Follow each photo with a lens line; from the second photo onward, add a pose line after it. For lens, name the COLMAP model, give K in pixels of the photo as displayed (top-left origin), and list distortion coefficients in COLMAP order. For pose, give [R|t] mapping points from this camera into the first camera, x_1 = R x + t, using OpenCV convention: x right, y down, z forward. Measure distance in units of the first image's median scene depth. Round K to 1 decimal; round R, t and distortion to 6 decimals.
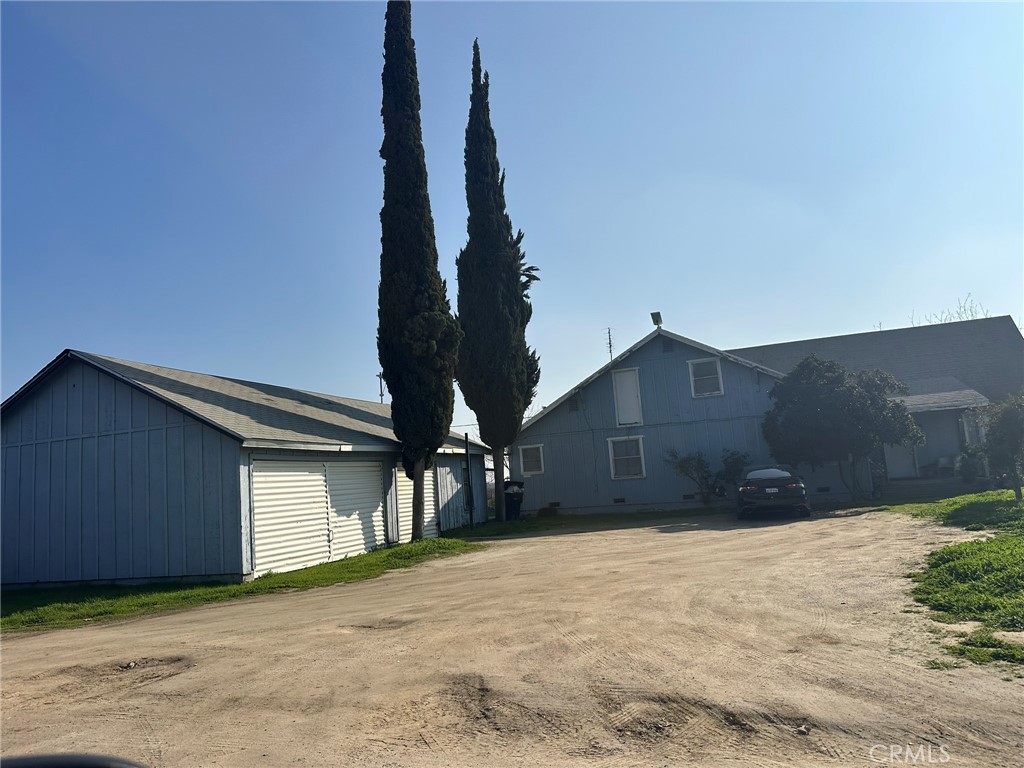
lens RADIAL K [[700.3, 0, 513.7], [0, 700.3, 394.8], [0, 0, 1]] dist [0.043287, -0.045171]
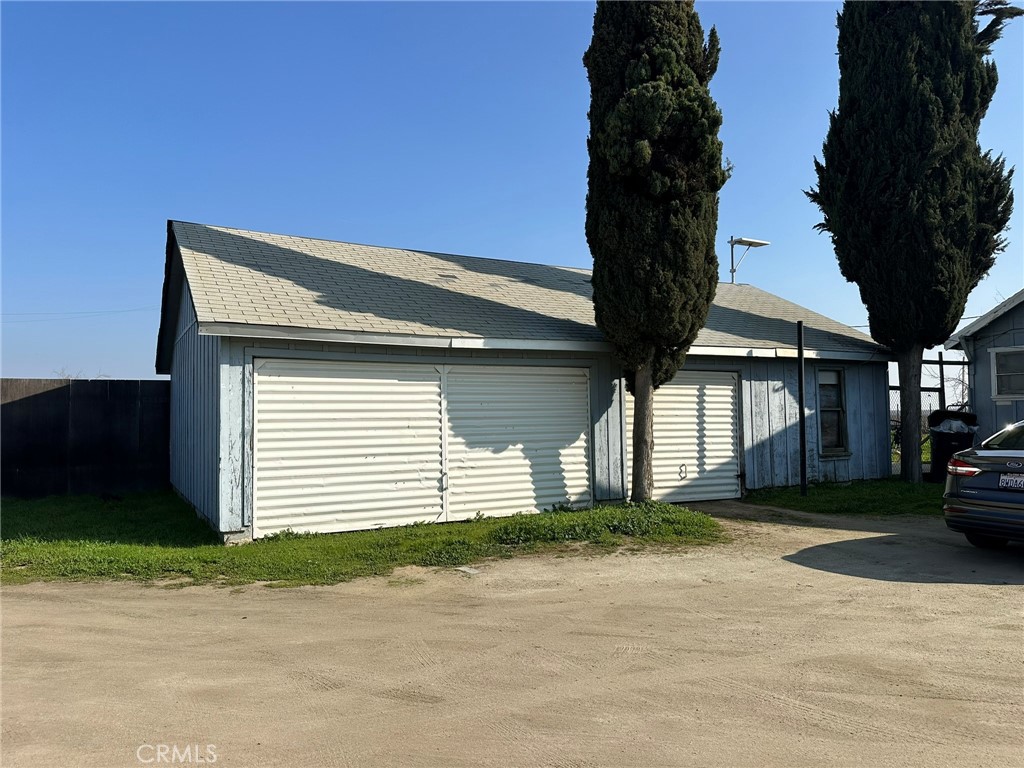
lens RADIAL K [[700.3, 0, 513.1], [0, 700.3, 385.0], [0, 0, 1]] dist [0.043287, -0.045171]
pose [[0.728889, 0.038955, -0.683523, 0.155752], [0.041708, 0.993999, 0.101126, 0.040718], [0.683360, -0.102218, 0.722890, 0.448994]]
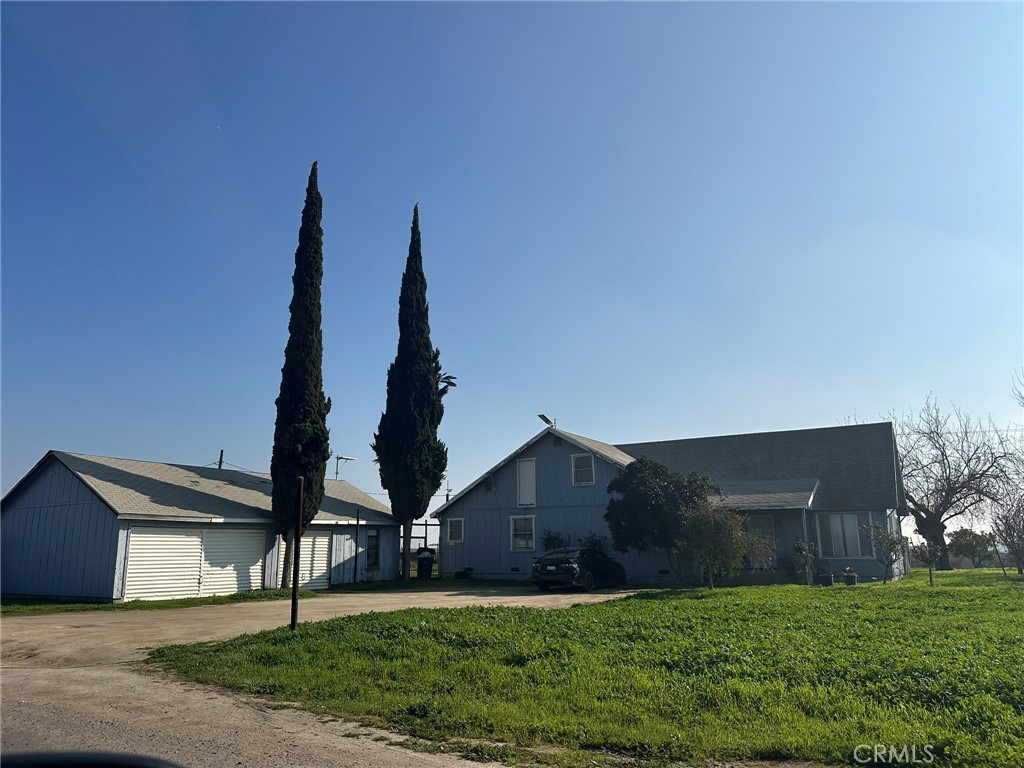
lens RADIAL K [[700.3, 0, 523.2], [0, 700.3, 383.0], [0, 0, 1]] dist [0.043287, -0.045171]
pose [[0.975053, 0.012151, -0.221640, 0.541446], [-0.033028, 0.995327, -0.090735, -0.073602], [0.219502, 0.095791, 0.970898, -0.245863]]
